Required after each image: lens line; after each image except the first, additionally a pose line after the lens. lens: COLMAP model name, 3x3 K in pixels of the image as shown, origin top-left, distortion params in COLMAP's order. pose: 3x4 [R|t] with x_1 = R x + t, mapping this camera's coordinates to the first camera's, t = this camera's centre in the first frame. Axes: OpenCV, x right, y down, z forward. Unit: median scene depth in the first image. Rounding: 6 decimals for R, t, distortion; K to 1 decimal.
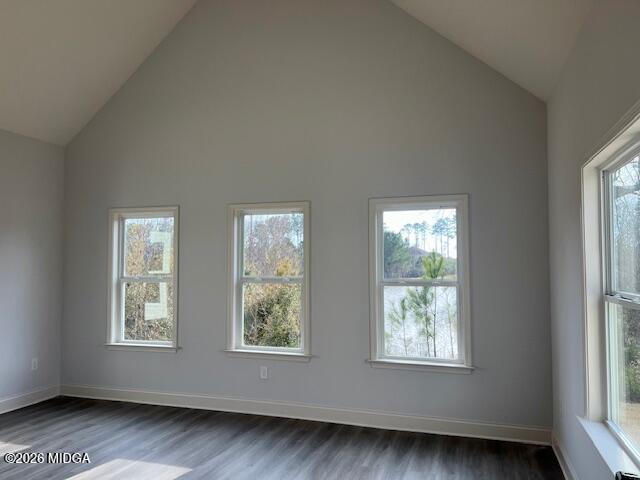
lens RADIAL K [[464.0, 0, 320.0], [0, 464.0, 240.0], [0, 0, 1]] dist [0.006826, -0.001244]
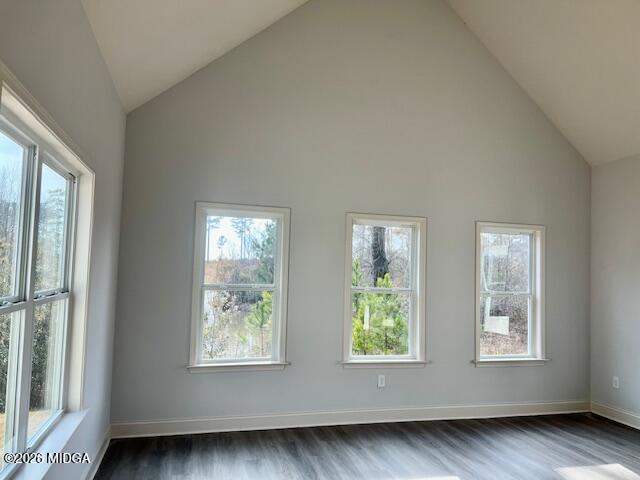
lens RADIAL K [[476.0, 0, 320.0], [0, 476.0, 240.0], [0, 0, 1]] dist [0.011498, -0.002667]
pose [[0.843989, 0.059165, 0.533088, -0.859162], [-0.063921, 0.997909, -0.009553, -0.006862], [-0.532538, -0.026013, 0.846006, 0.200770]]
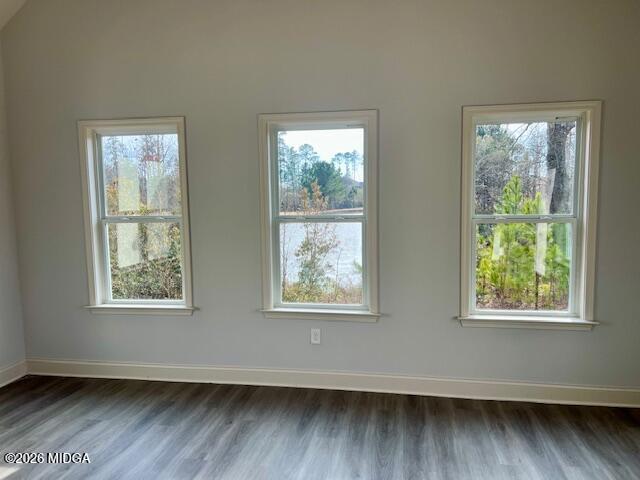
lens RADIAL K [[476.0, 0, 320.0], [0, 476.0, 240.0], [0, 0, 1]] dist [0.011498, -0.002667]
pose [[0.990581, -0.025873, 0.134461, -0.228647], [0.005644, 0.988866, 0.148701, 0.007013], [-0.136811, -0.146542, 0.979698, 0.253792]]
